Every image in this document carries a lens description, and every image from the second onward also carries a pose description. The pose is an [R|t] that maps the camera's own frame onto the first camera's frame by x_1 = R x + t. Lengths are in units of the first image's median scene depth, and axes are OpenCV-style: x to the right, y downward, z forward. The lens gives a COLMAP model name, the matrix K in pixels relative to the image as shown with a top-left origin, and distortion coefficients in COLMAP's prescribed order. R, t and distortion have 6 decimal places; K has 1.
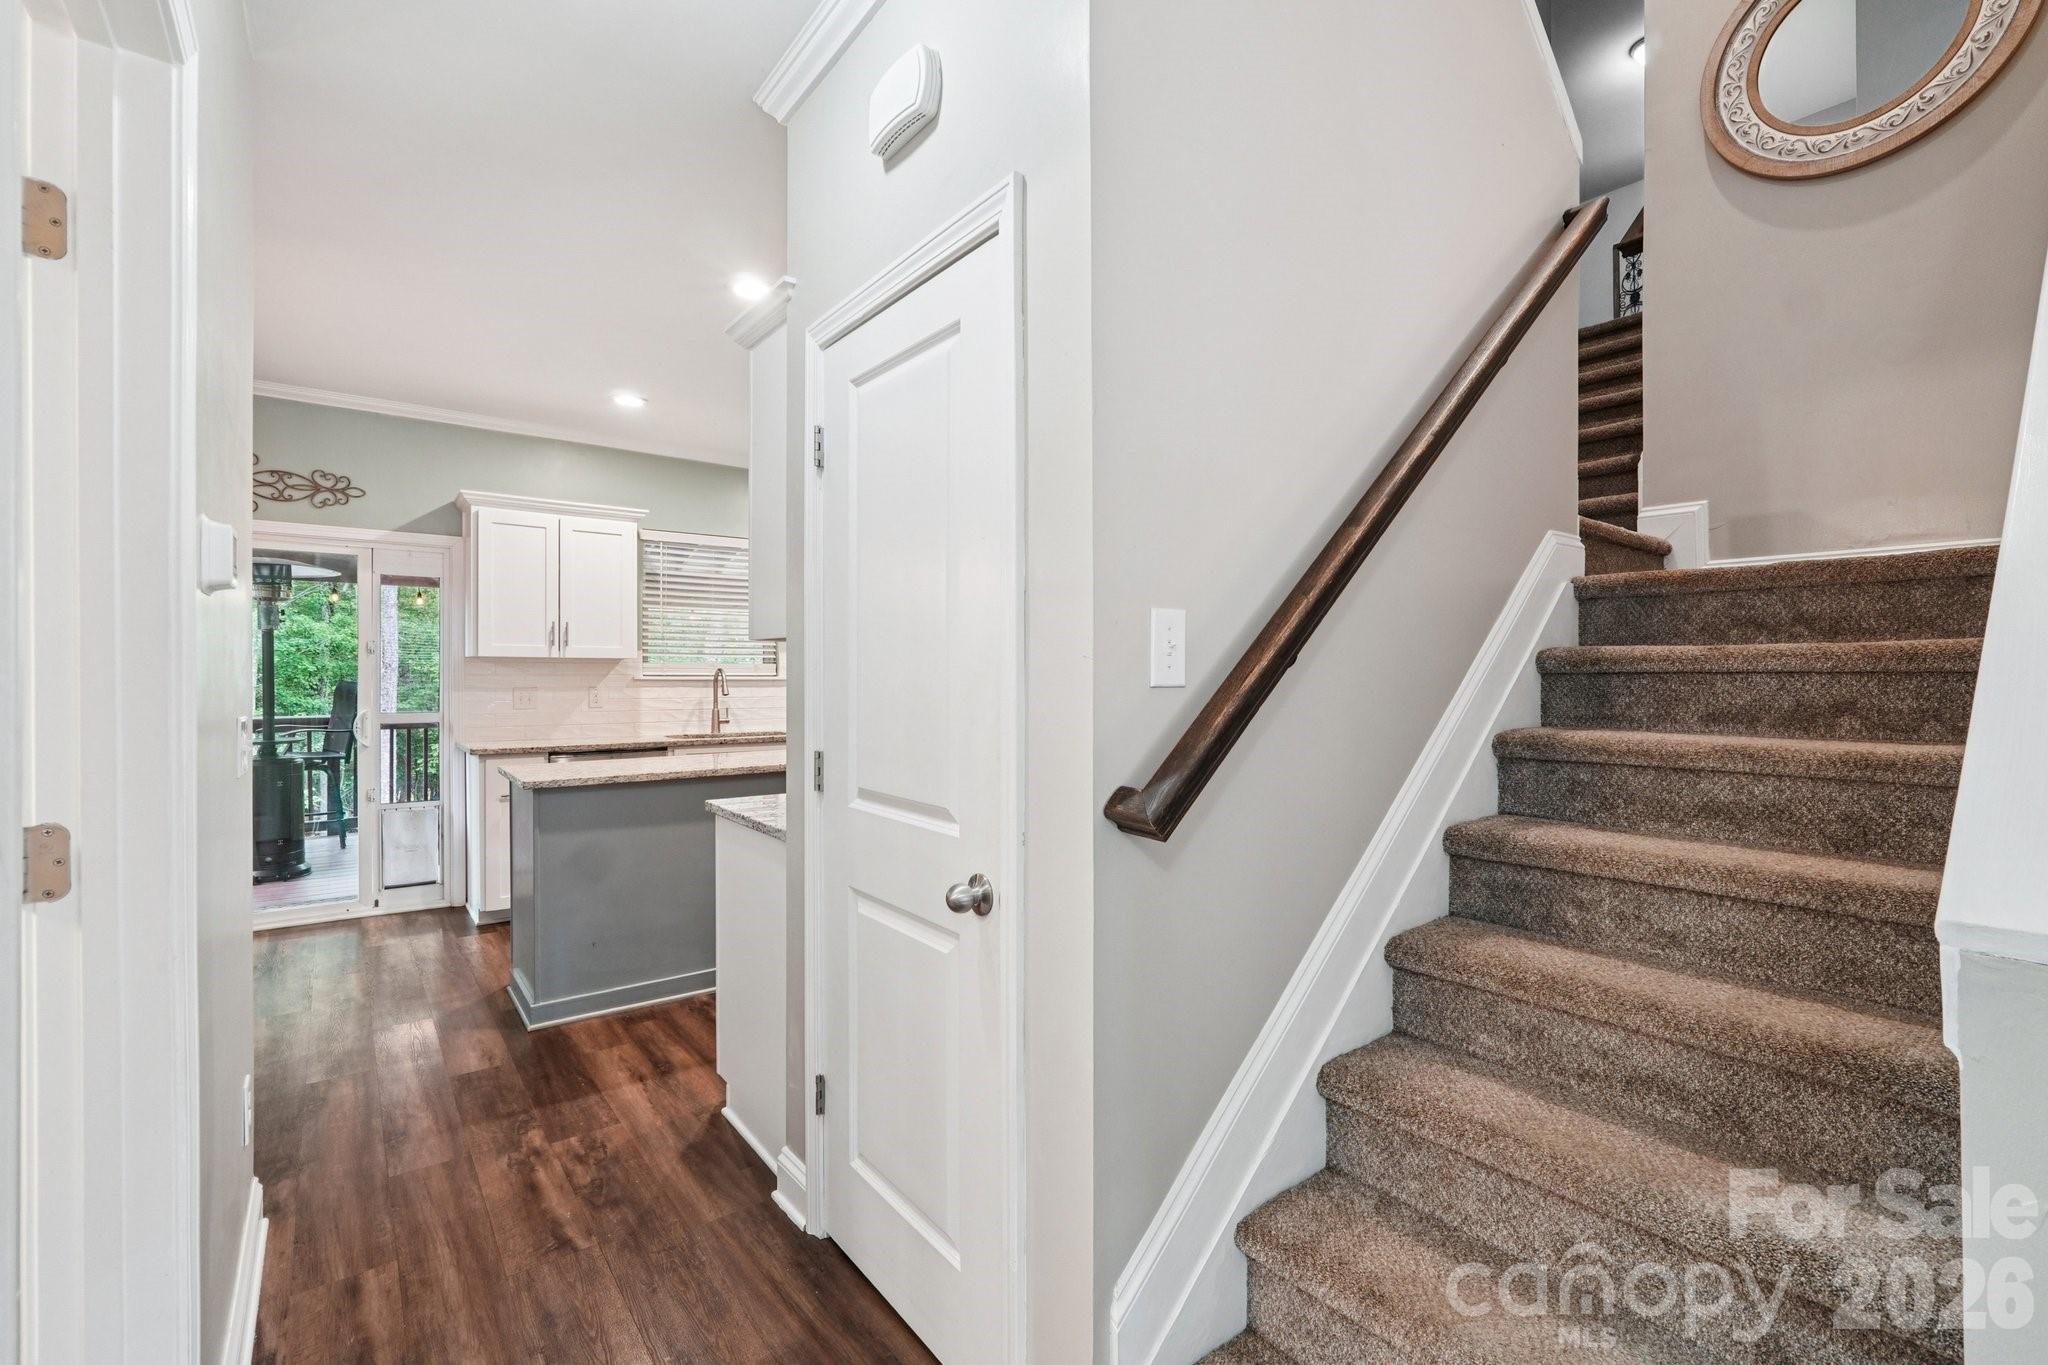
lens RADIAL K [[892.7, 0, 1028.8], [0, 892.7, 667.2], [0, 0, 1]] dist [0.002396, 0.000405]
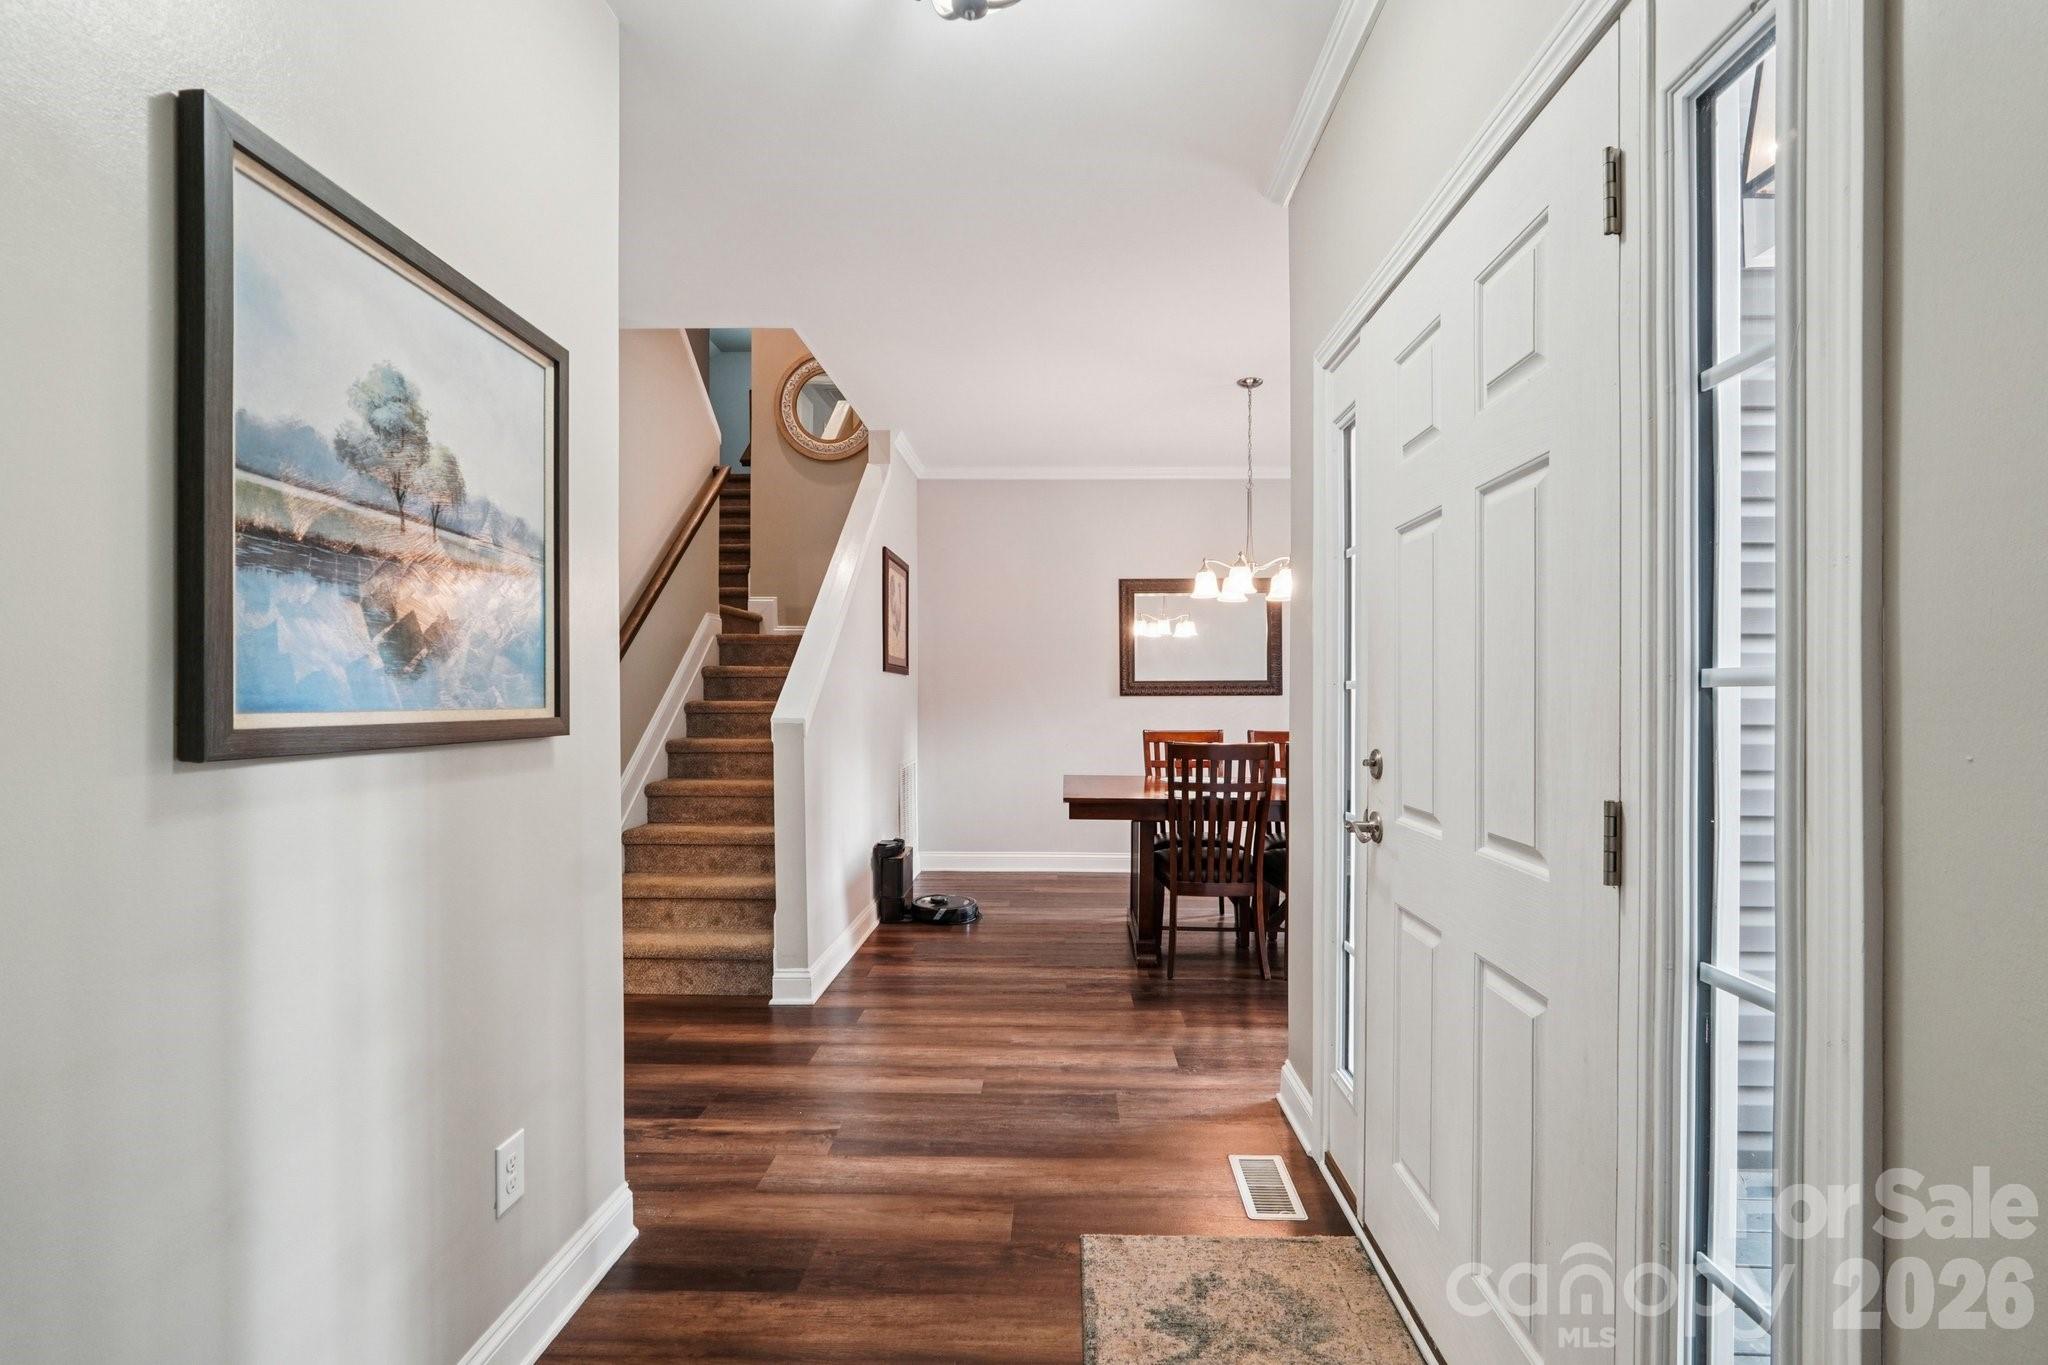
lens RADIAL K [[909.3, 0, 1026.0], [0, 909.3, 670.2], [0, 0, 1]] dist [-0.000752, 0.000054]
pose [[0.638317, 0.023140, 0.769426, -0.679658], [-0.001968, 0.999594, -0.028430, 0.053287], [-0.769771, 0.016633, 0.638103, -1.101798]]
